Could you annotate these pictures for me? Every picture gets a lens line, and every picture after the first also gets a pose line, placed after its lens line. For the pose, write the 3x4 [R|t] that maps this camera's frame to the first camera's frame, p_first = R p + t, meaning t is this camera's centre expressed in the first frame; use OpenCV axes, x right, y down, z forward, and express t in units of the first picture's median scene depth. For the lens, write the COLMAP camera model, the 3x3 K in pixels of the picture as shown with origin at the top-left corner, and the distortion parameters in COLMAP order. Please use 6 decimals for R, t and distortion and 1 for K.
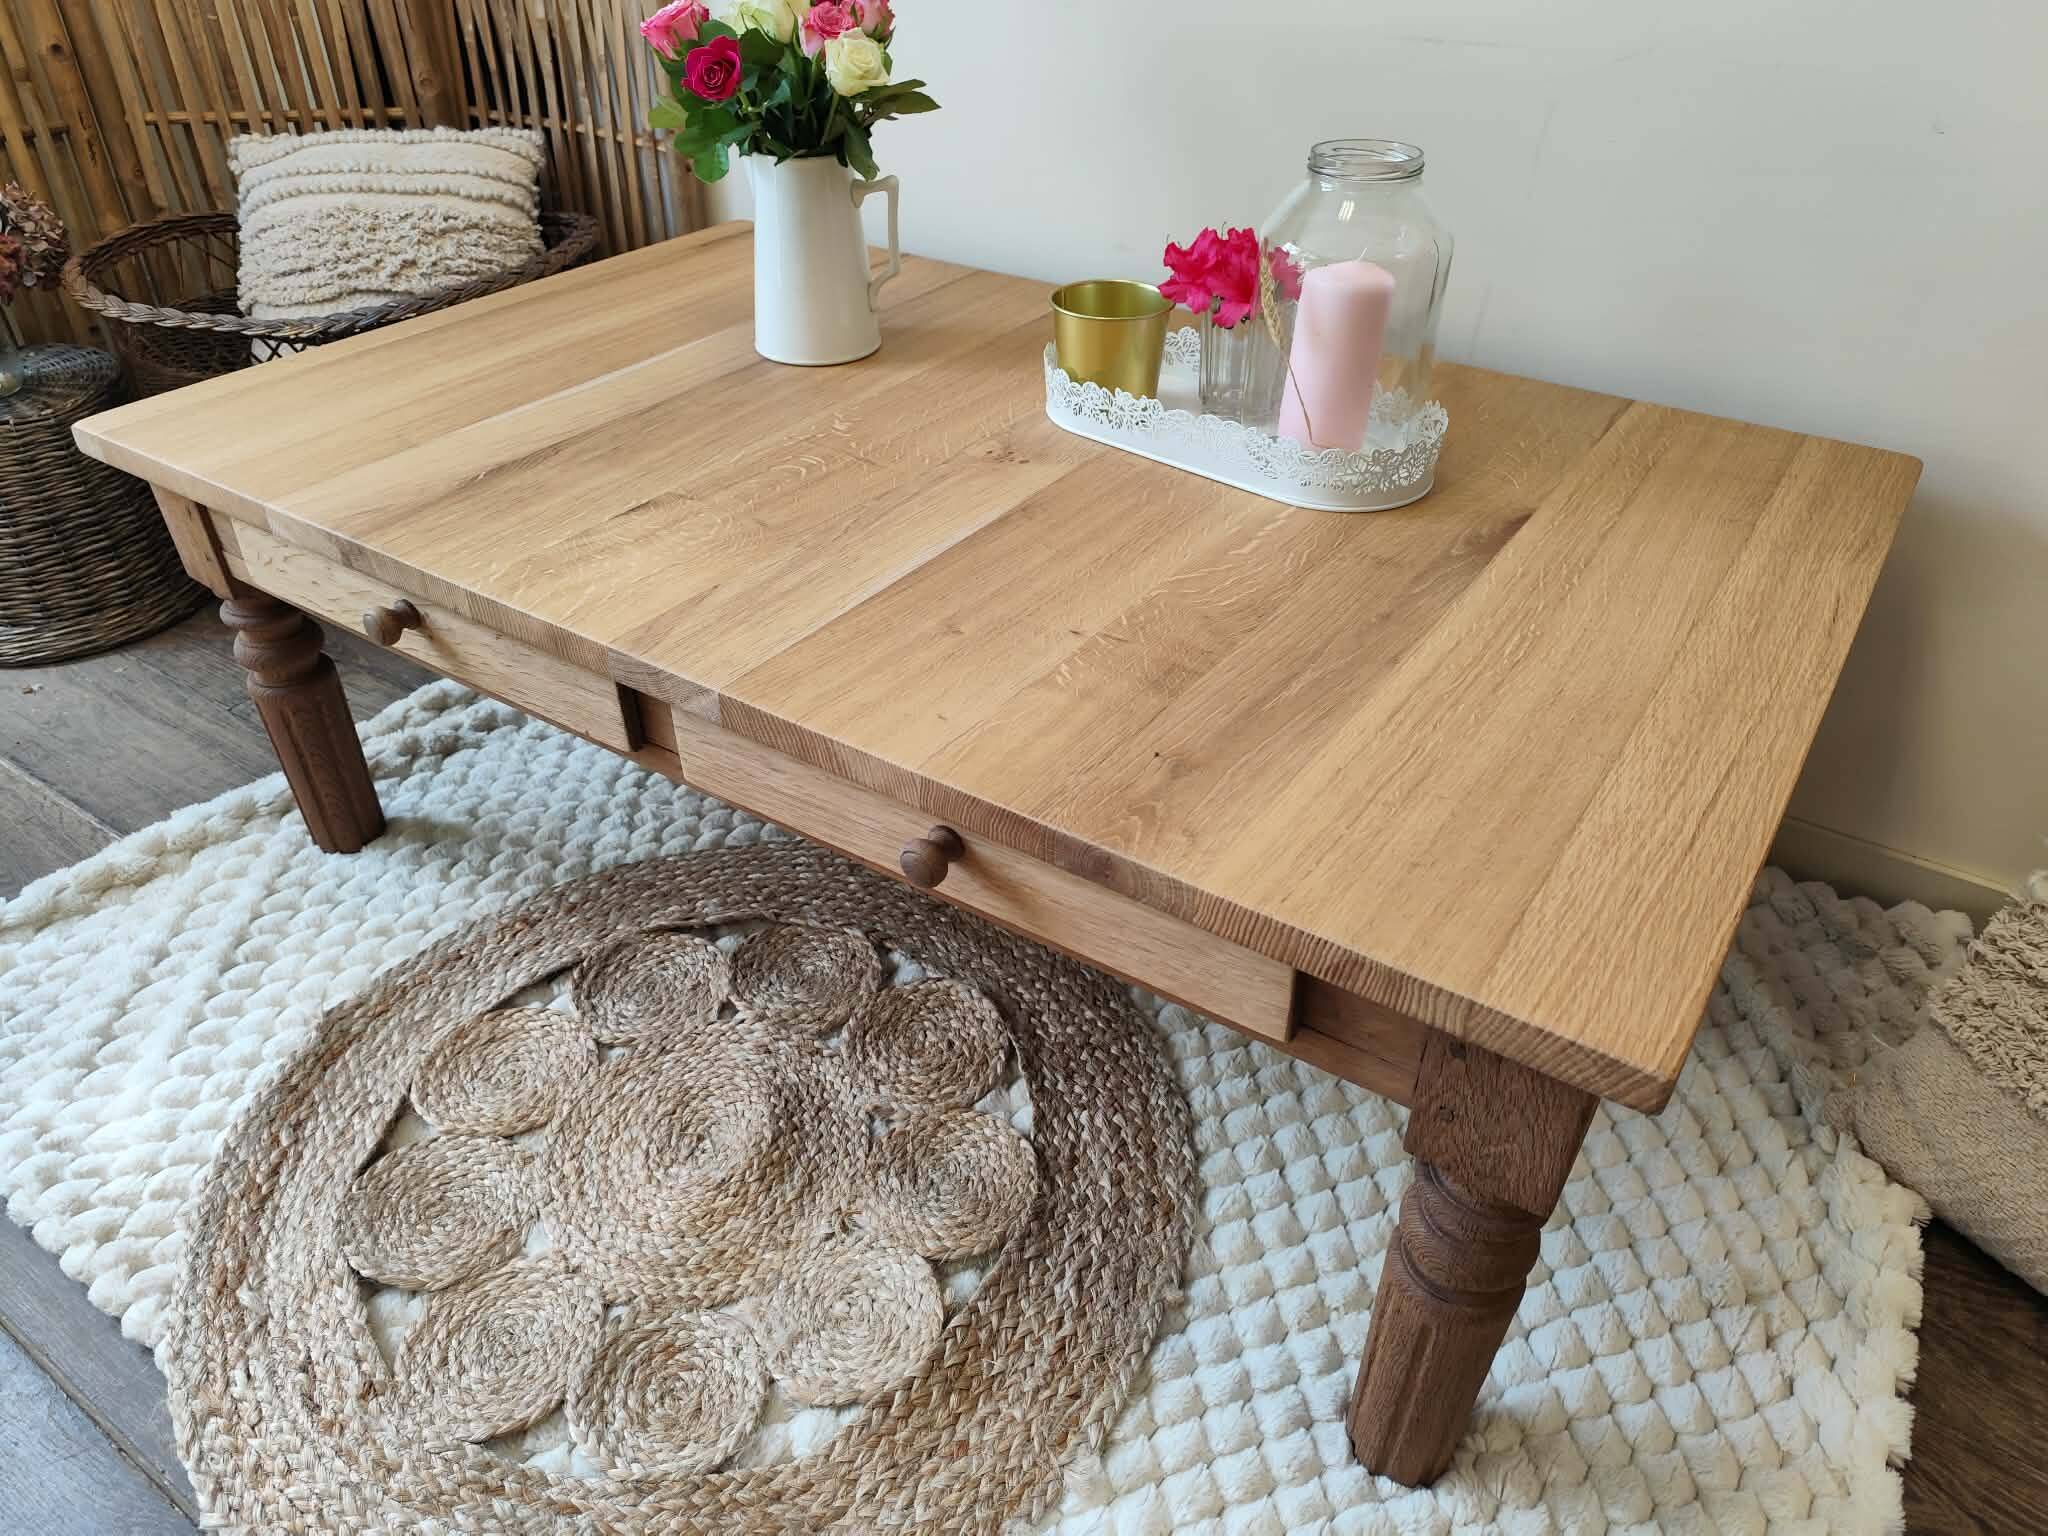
lens RADIAL K [[1419.6, 0, 1019.4], [0, 1419.6, 774.0], [0, 0, 1]] dist [0.029248, -0.038336]
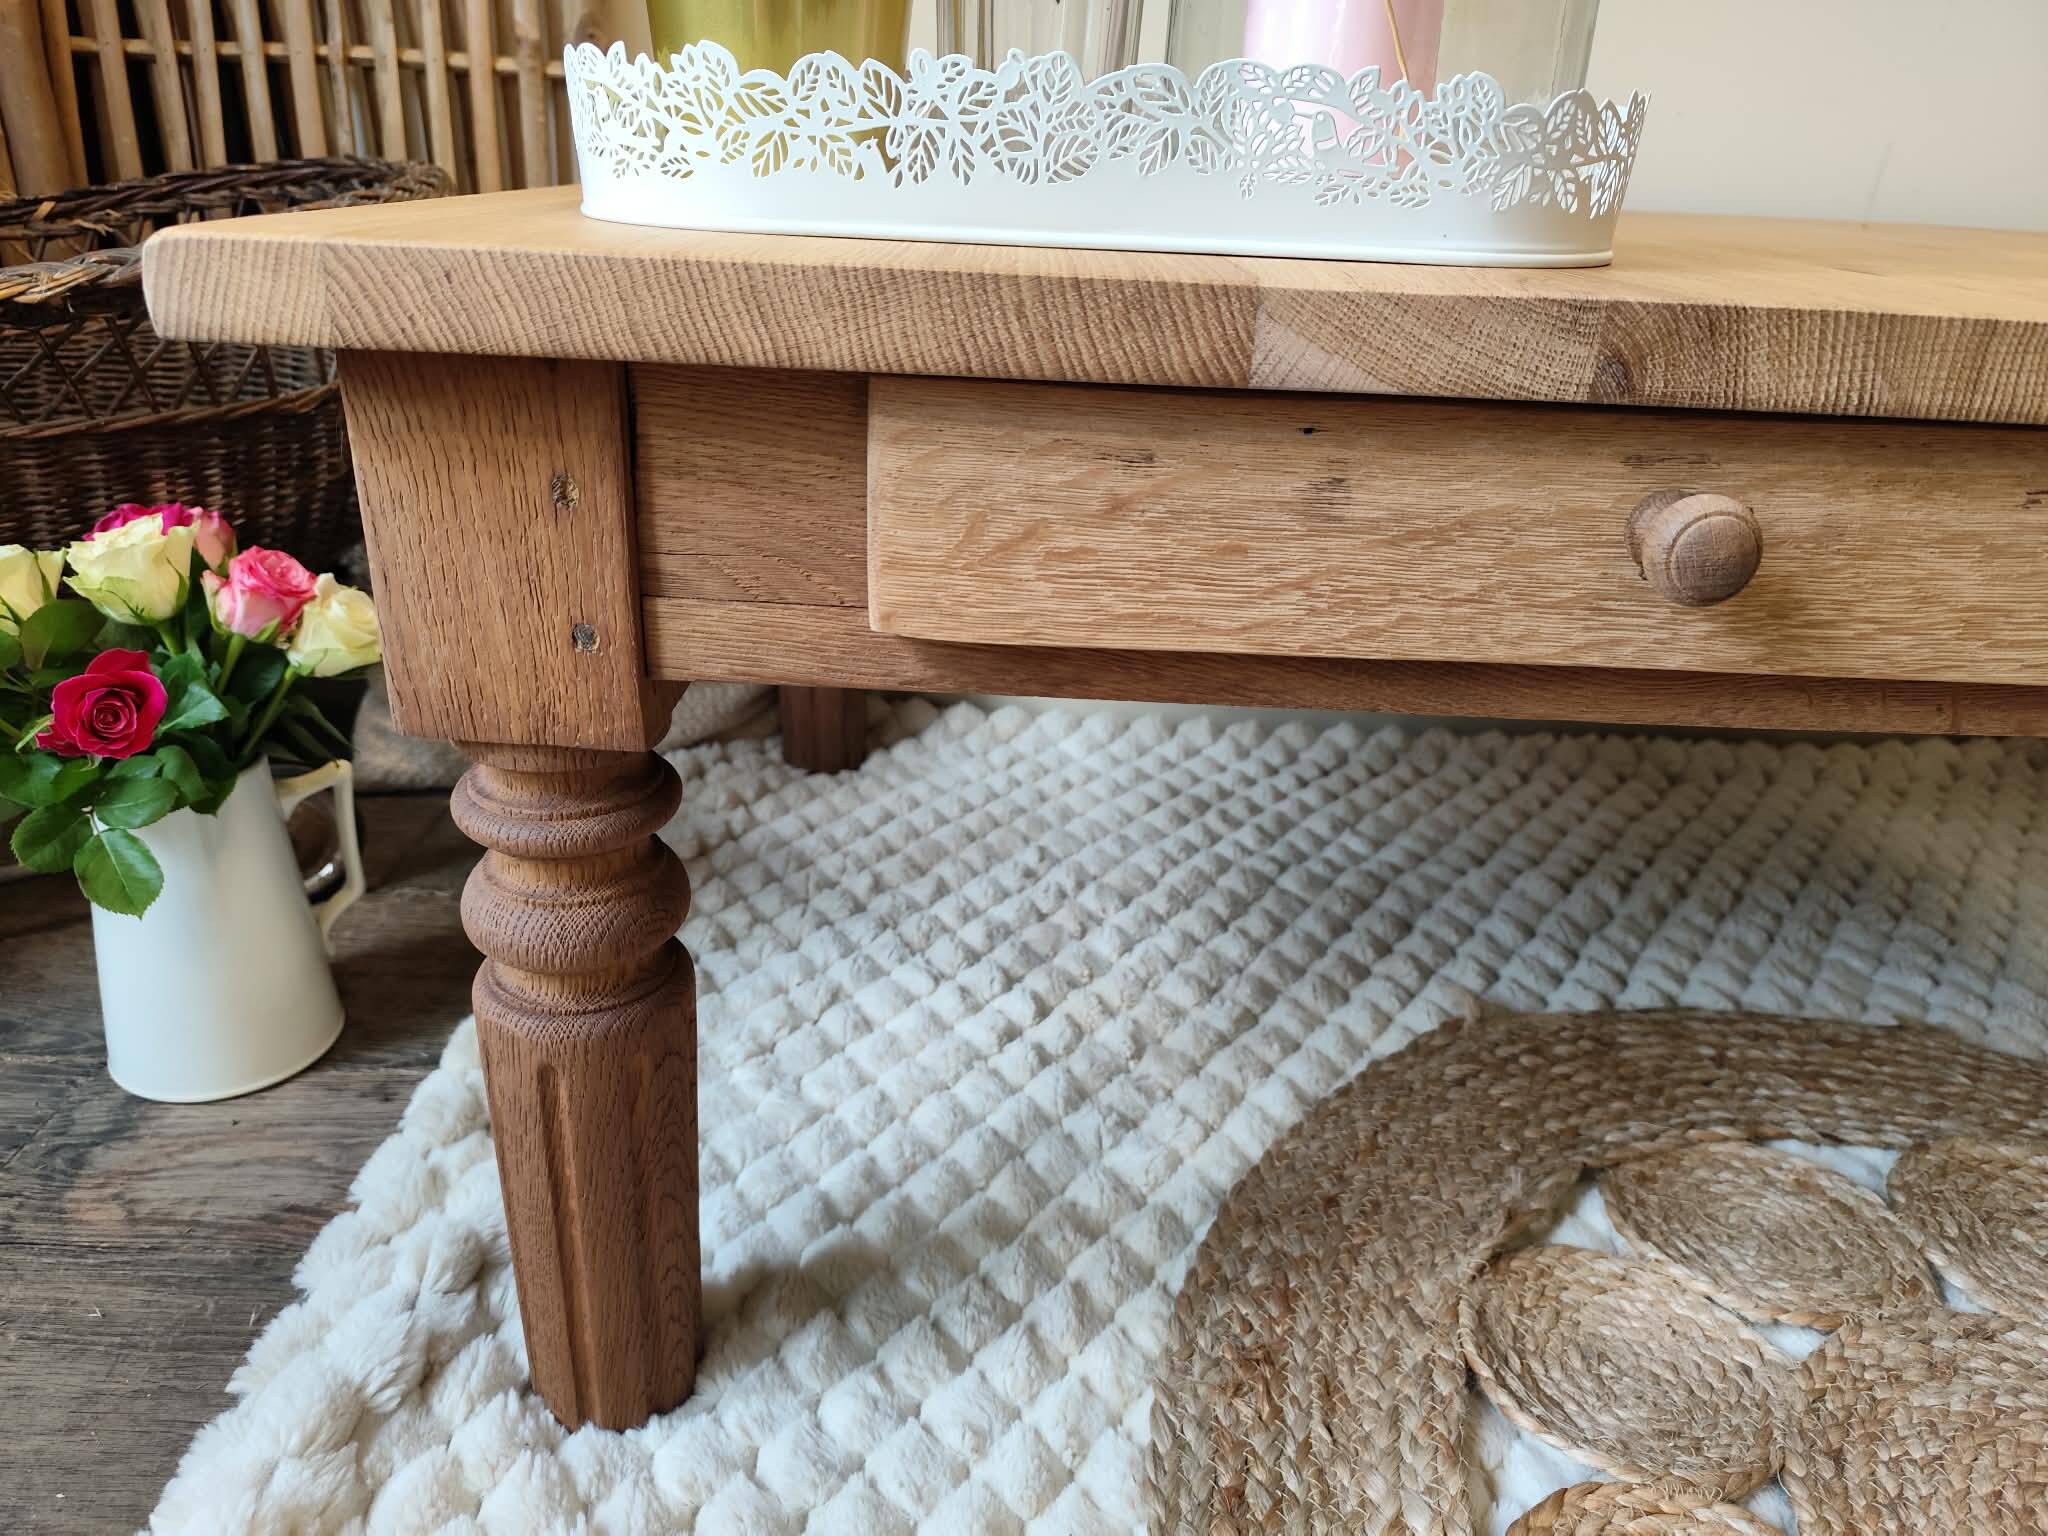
lens RADIAL K [[1419.6, 0, 1013.5], [0, 1419.6, 766.8], [0, 0, 1]] dist [0.029248, -0.038336]
pose [[0.824876, -0.194584, 0.530770, -0.727574], [0.292580, 0.950313, -0.106311, -0.058480], [-0.483712, 0.242986, 0.840822, 0.724428]]
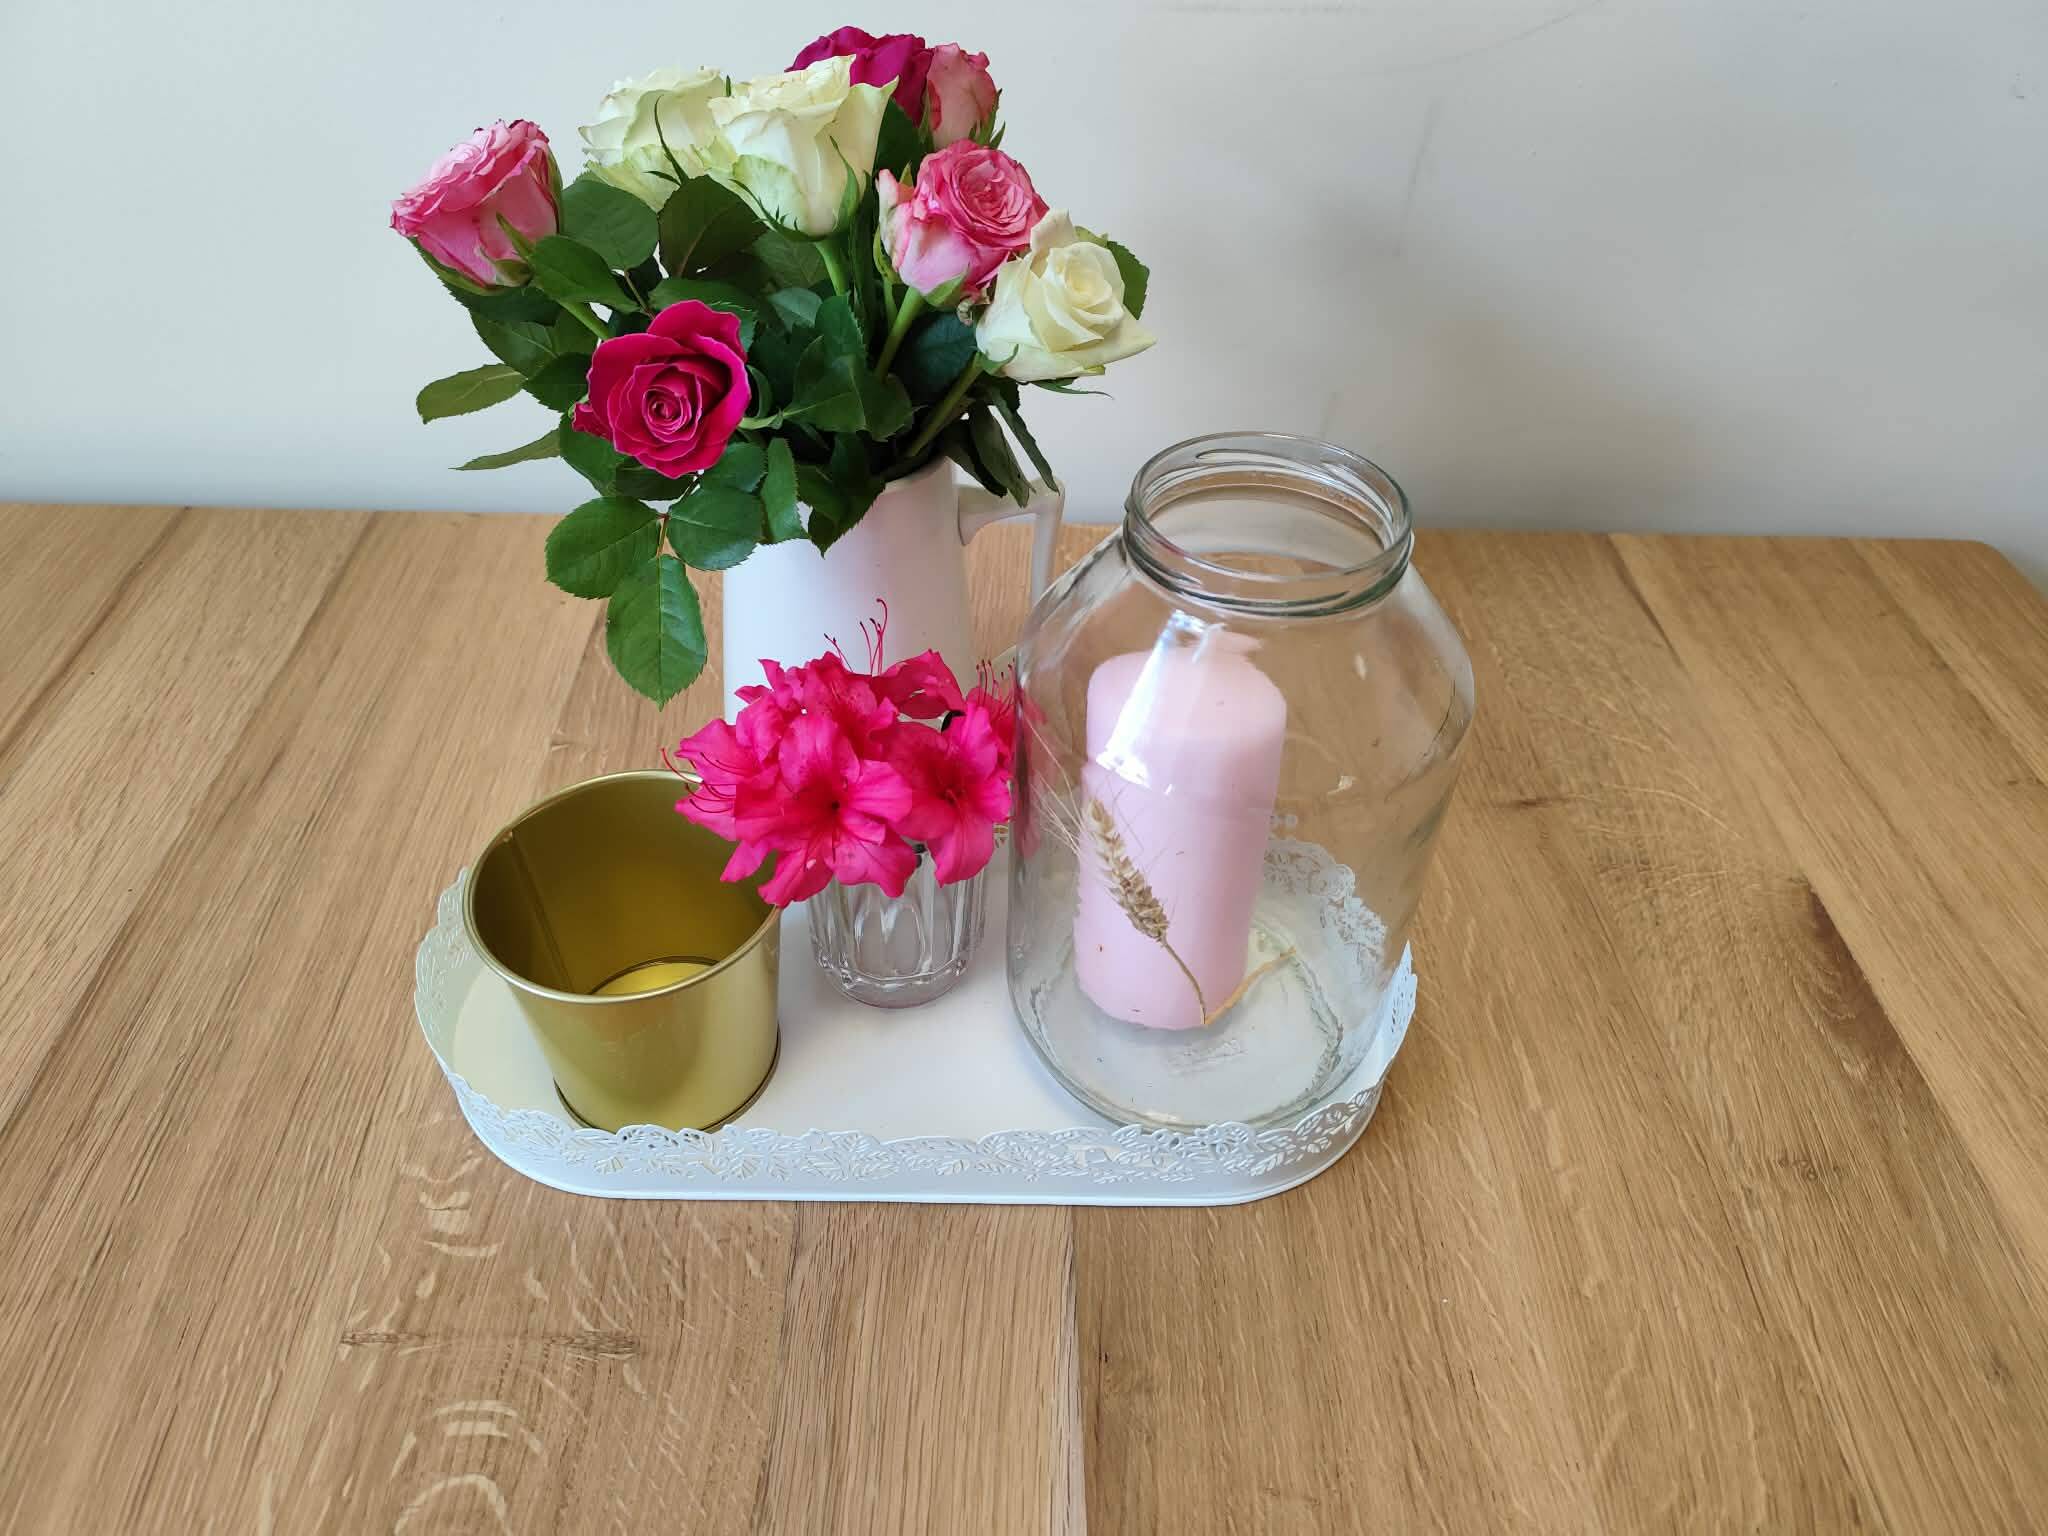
lens RADIAL K [[1419.6, 0, 1031.3], [0, 1419.6, 781.2], [0, 0, 1]] dist [0.029248, -0.038336]
pose [[0.816375, -0.369838, 0.443567, -0.129988], [0.306057, 0.928386, 0.210782, -0.411669], [-0.489756, -0.036320, 0.871103, 0.604966]]
